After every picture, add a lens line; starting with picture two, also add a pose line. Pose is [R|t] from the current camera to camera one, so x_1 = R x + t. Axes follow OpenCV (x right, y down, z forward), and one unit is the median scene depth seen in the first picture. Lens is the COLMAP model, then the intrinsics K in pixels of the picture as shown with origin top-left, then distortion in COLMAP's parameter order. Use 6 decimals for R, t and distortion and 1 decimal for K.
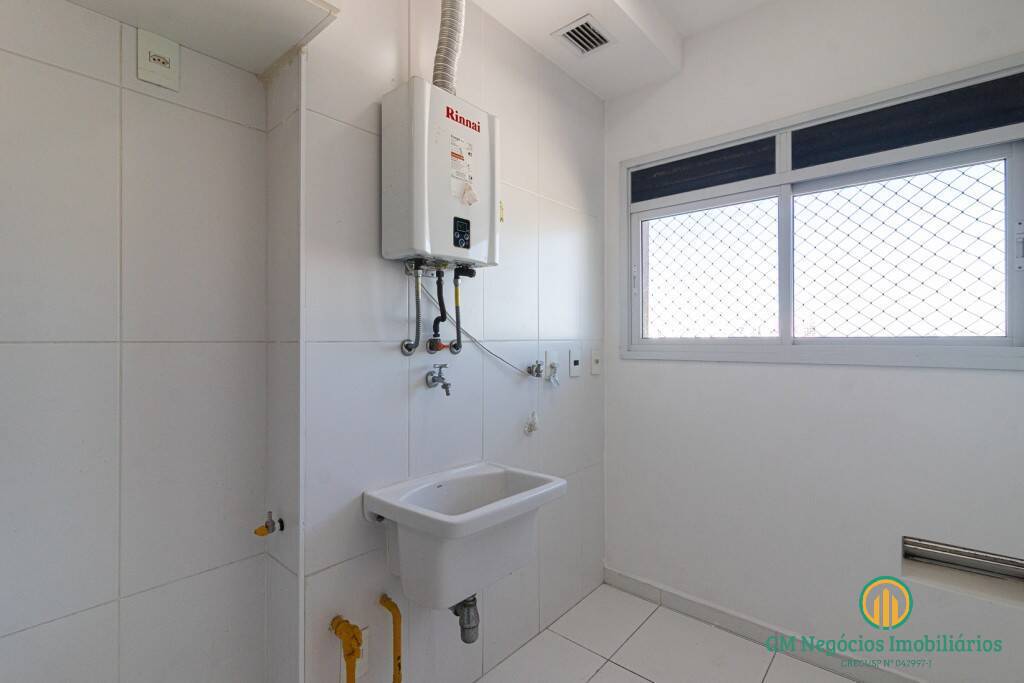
lens RADIAL K [[472.4, 0, 507.3], [0, 472.4, 332.5], [0, 0, 1]] dist [0.001458, 0.000178]
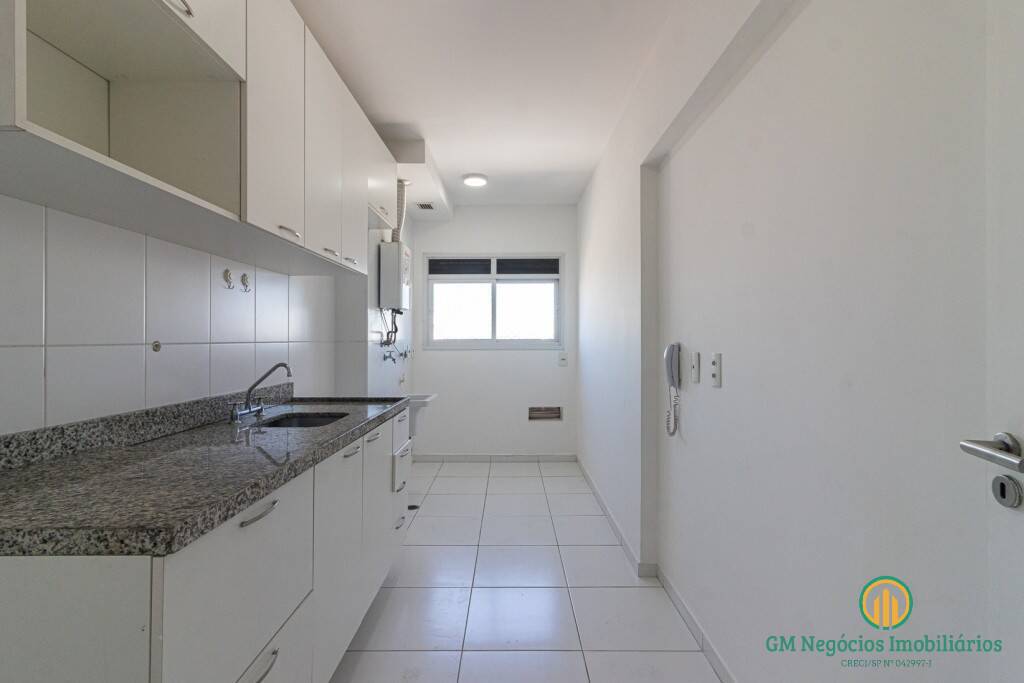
lens RADIAL K [[472.4, 0, 512.9], [0, 472.4, 341.3], [0, 0, 1]] dist [0.001458, 0.000178]
pose [[0.751484, -0.006354, 0.659721, -0.996749], [-0.002175, 0.999924, 0.012108, -0.009393], [-0.659748, -0.010534, 0.751413, -0.960947]]
